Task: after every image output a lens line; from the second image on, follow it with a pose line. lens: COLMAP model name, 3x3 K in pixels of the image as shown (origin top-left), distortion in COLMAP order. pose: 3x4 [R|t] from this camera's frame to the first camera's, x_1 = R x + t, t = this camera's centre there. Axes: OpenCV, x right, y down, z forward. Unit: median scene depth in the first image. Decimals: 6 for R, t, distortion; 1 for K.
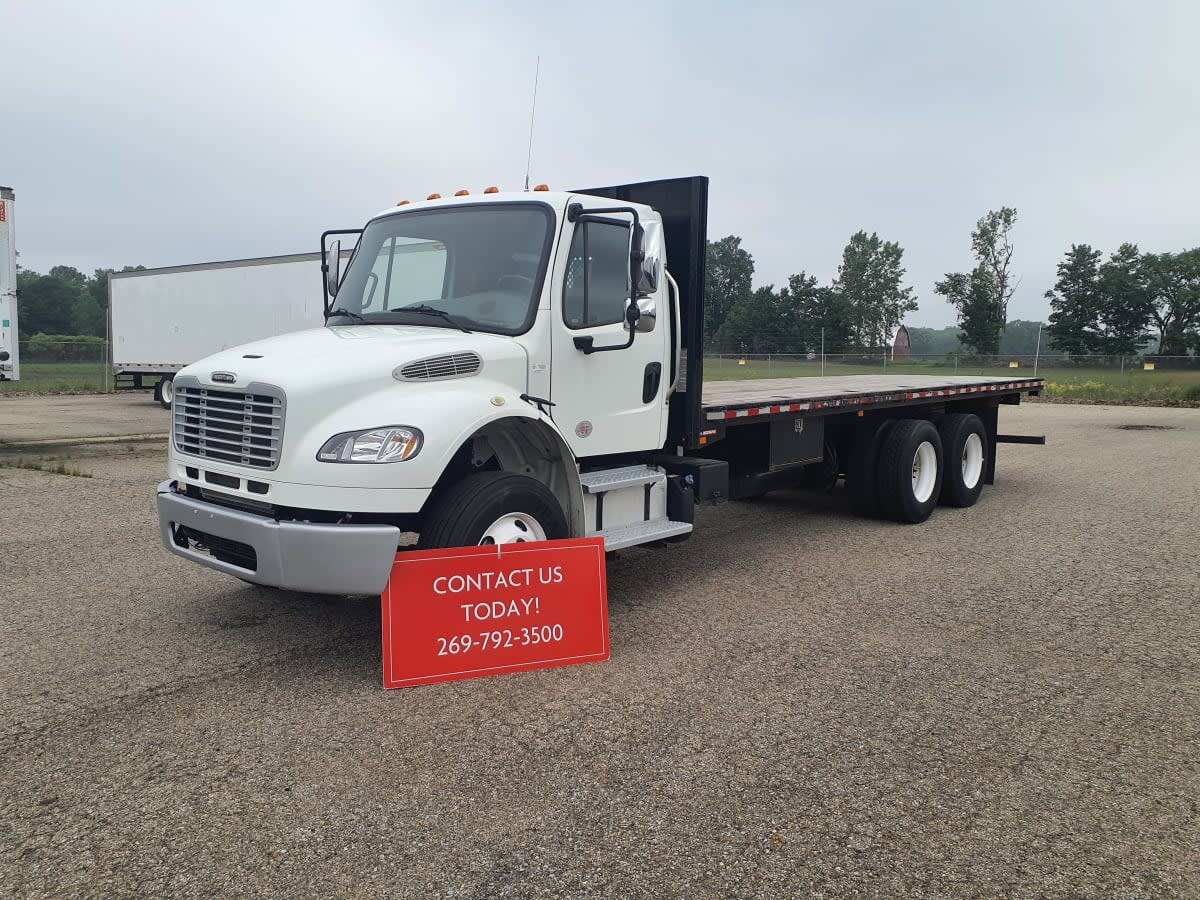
lens RADIAL K [[948.6, 0, 591.9], [0, 948.6, 440.1], [0, 0, 1]] dist [0.042194, -0.018409]
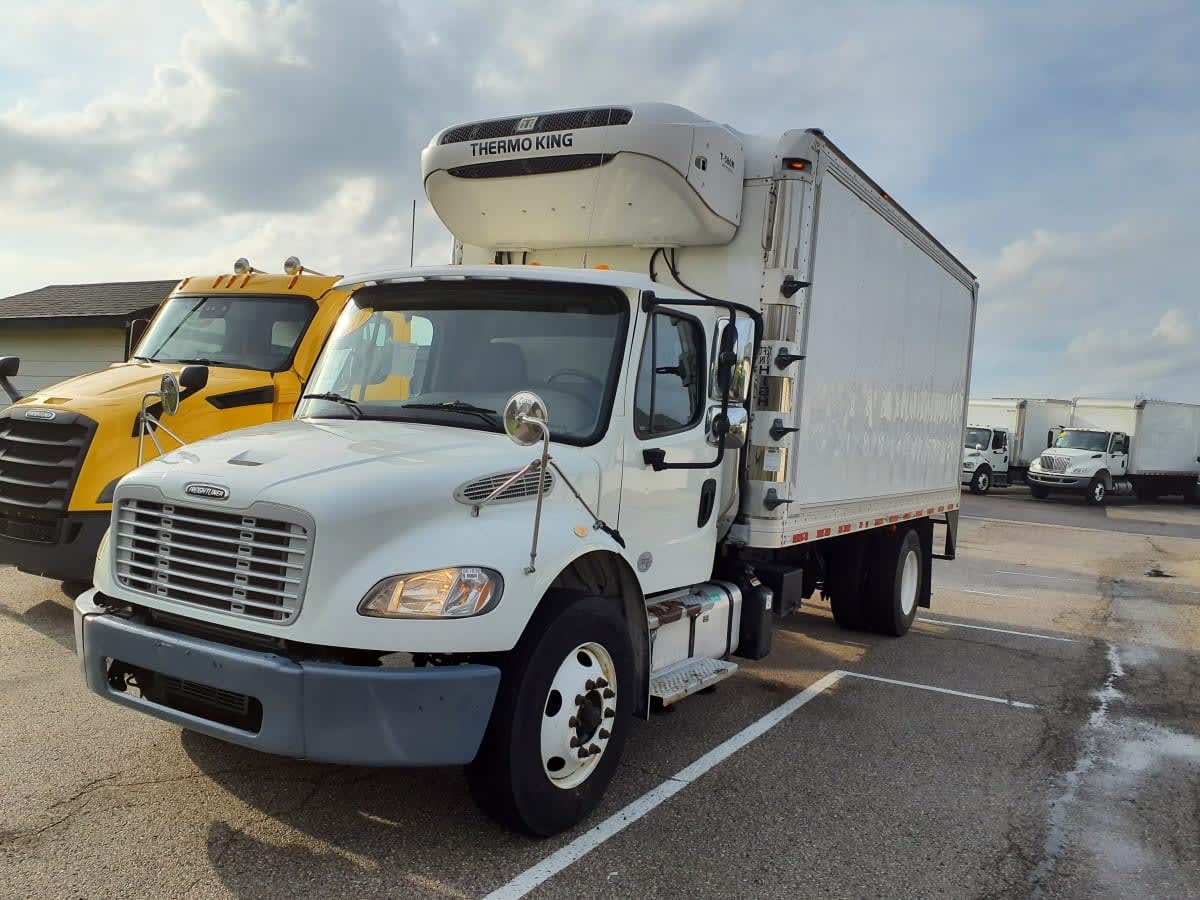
lens RADIAL K [[948.6, 0, 617.6], [0, 948.6, 451.5], [0, 0, 1]] dist [0.042194, -0.018409]
pose [[0.980291, 0.038013, 0.193867, -0.212436], [-0.024123, 0.997003, -0.073511, -0.048183], [-0.196081, 0.067386, 0.978270, 0.208860]]
